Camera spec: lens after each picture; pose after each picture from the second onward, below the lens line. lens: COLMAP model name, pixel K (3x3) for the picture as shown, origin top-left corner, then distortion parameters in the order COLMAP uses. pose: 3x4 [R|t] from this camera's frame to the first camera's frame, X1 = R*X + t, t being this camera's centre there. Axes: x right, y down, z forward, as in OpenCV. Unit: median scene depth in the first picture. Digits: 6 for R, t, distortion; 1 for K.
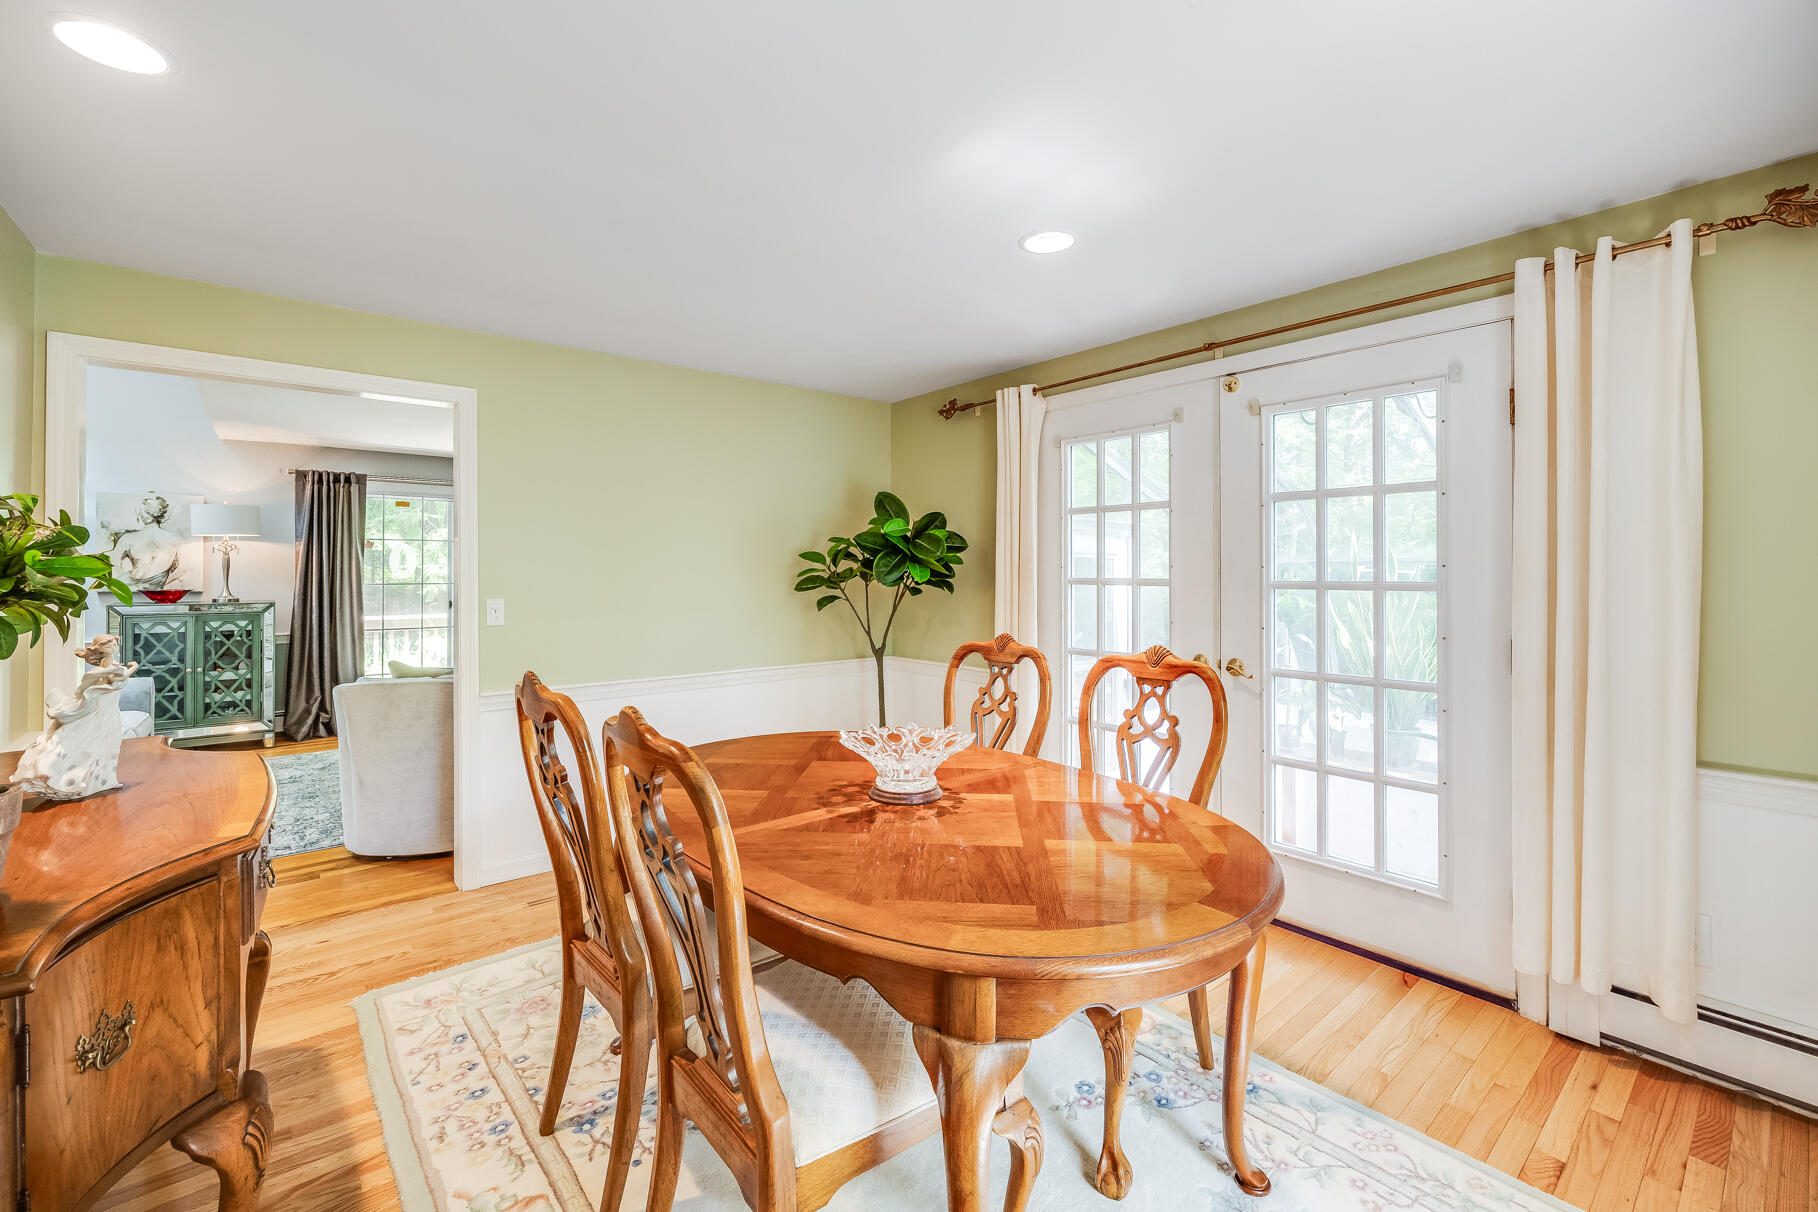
lens RADIAL K [[772.9, 0, 908.9], [0, 772.9, 571.0], [0, 0, 1]] dist [0.003180, 0.000369]
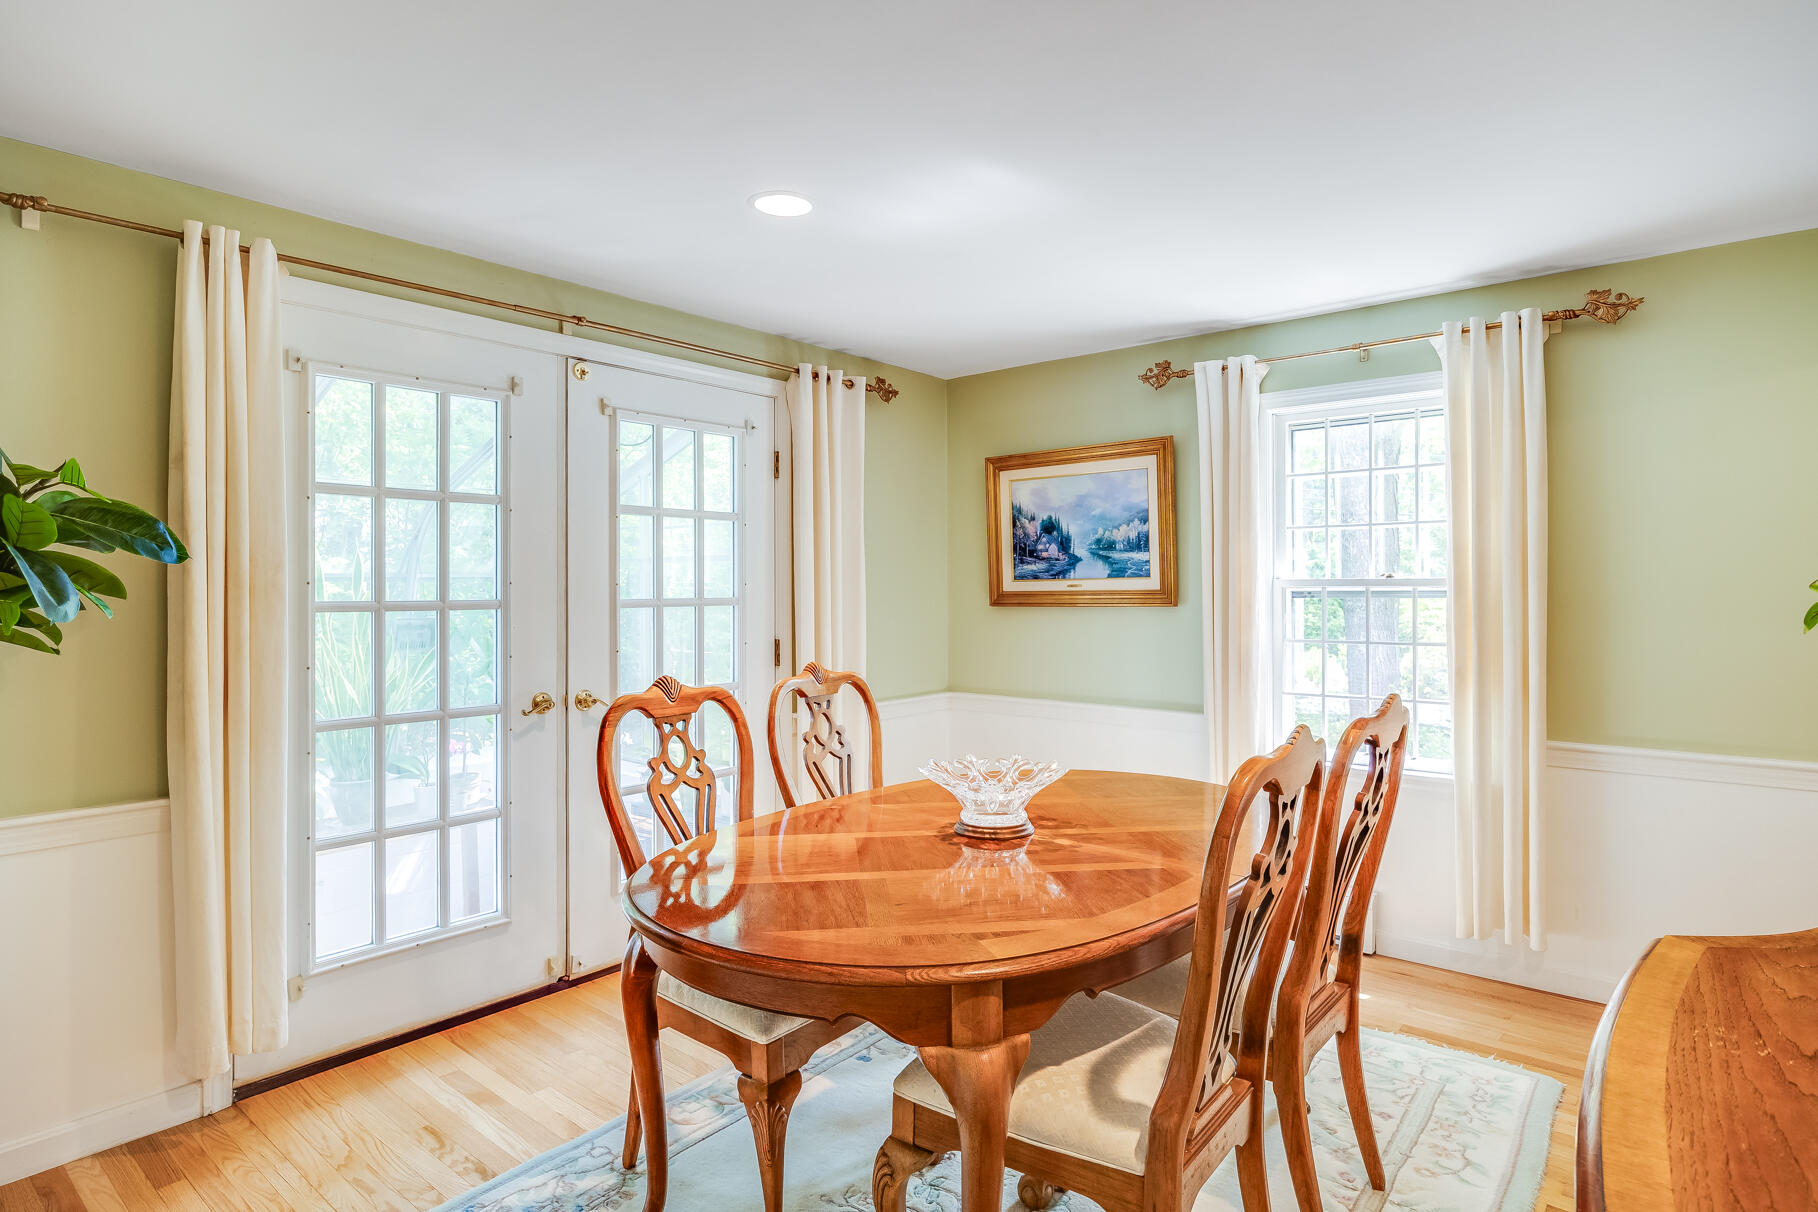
lens RADIAL K [[986.1, 0, 909.6], [0, 986.1, 600.7], [0, 0, 1]] dist [-0.006541, -0.000338]
pose [[-0.158522, -0.014921, 0.987243, -0.947940], [0.001912, 0.999879, 0.015418, -0.003255], [-0.987354, 0.004331, -0.158474, 1.068300]]
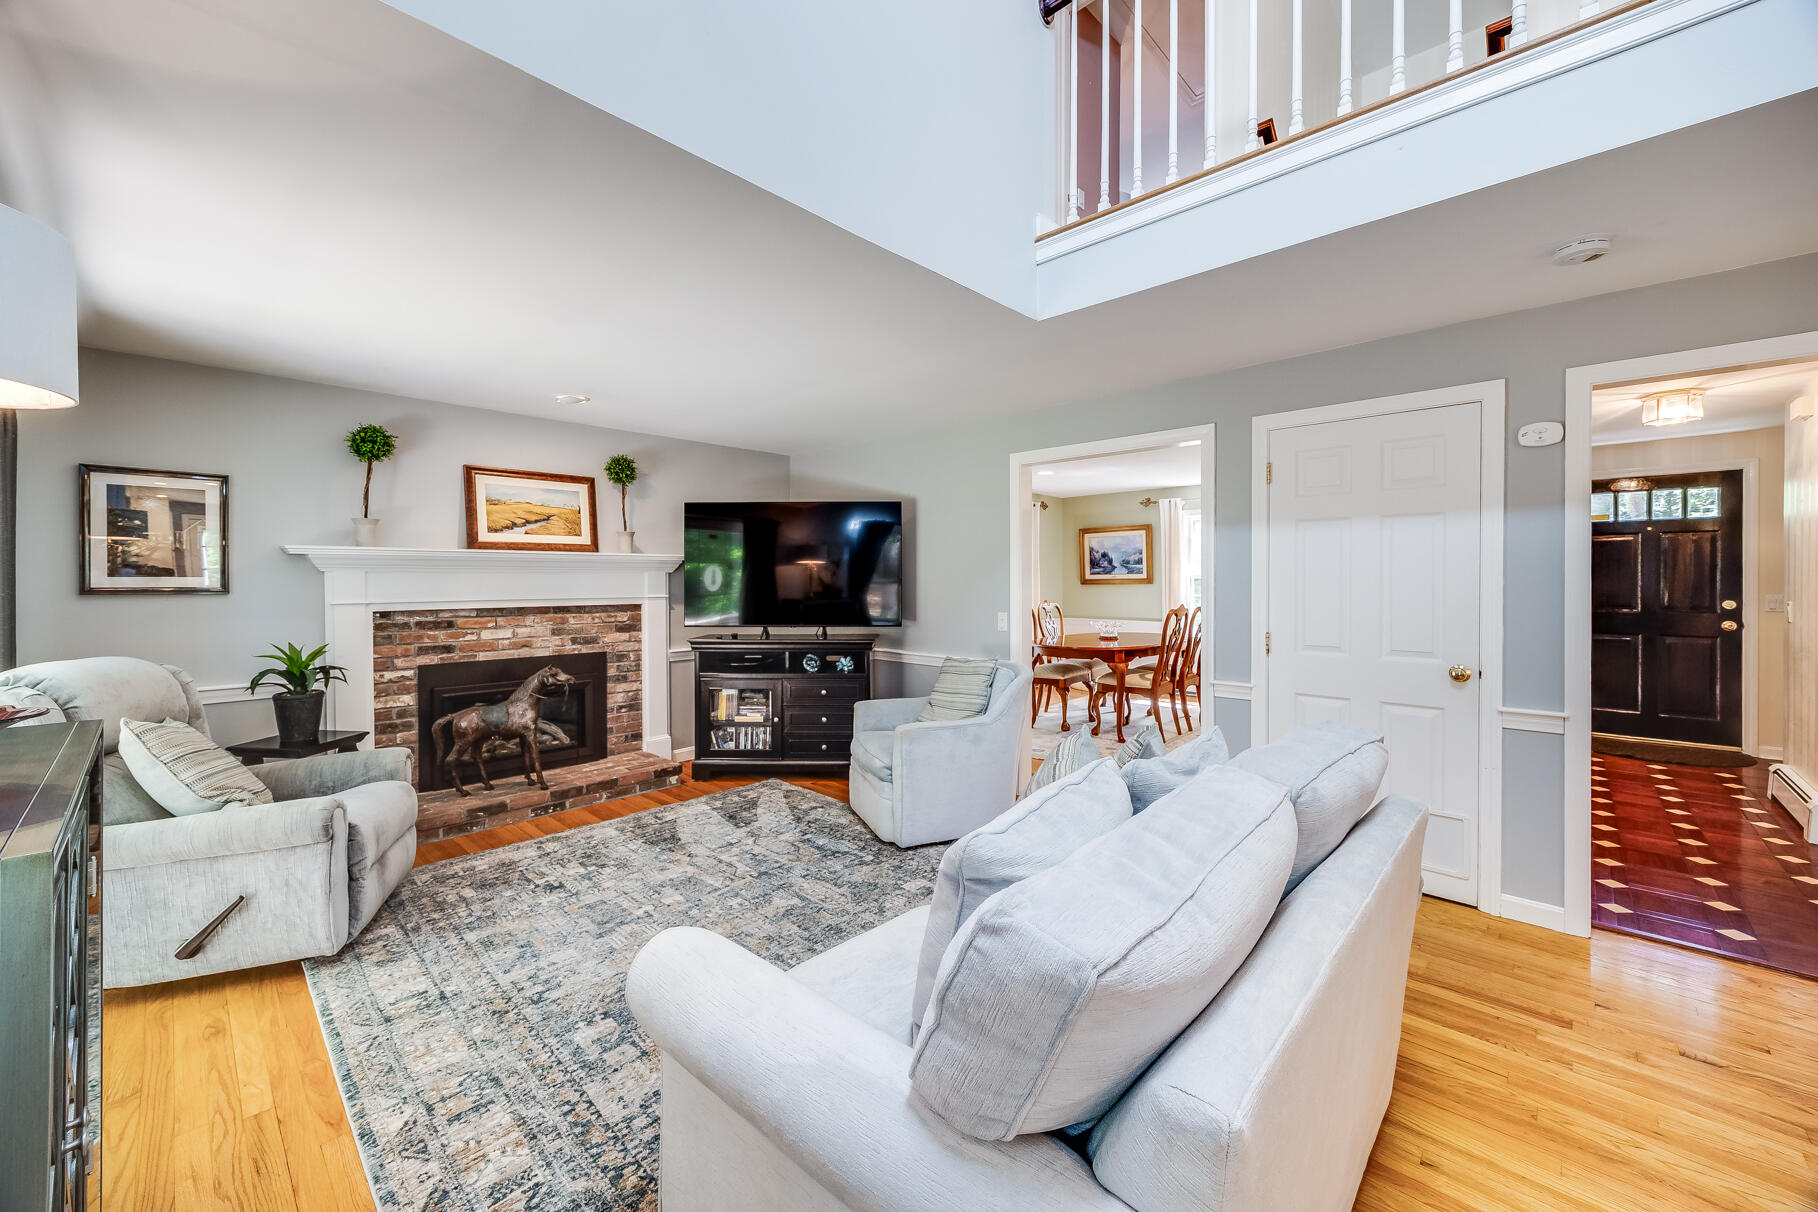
lens RADIAL K [[715.5, 0, 906.6], [0, 715.5, 606.5], [0, 0, 1]] dist [0.003634, 0.000090]
pose [[-0.110707, -0.039458, 0.993070, -2.580867], [0.004394, 0.999182, 0.040190, -0.001779], [-0.993843, 0.008812, -0.110443, 1.871205]]
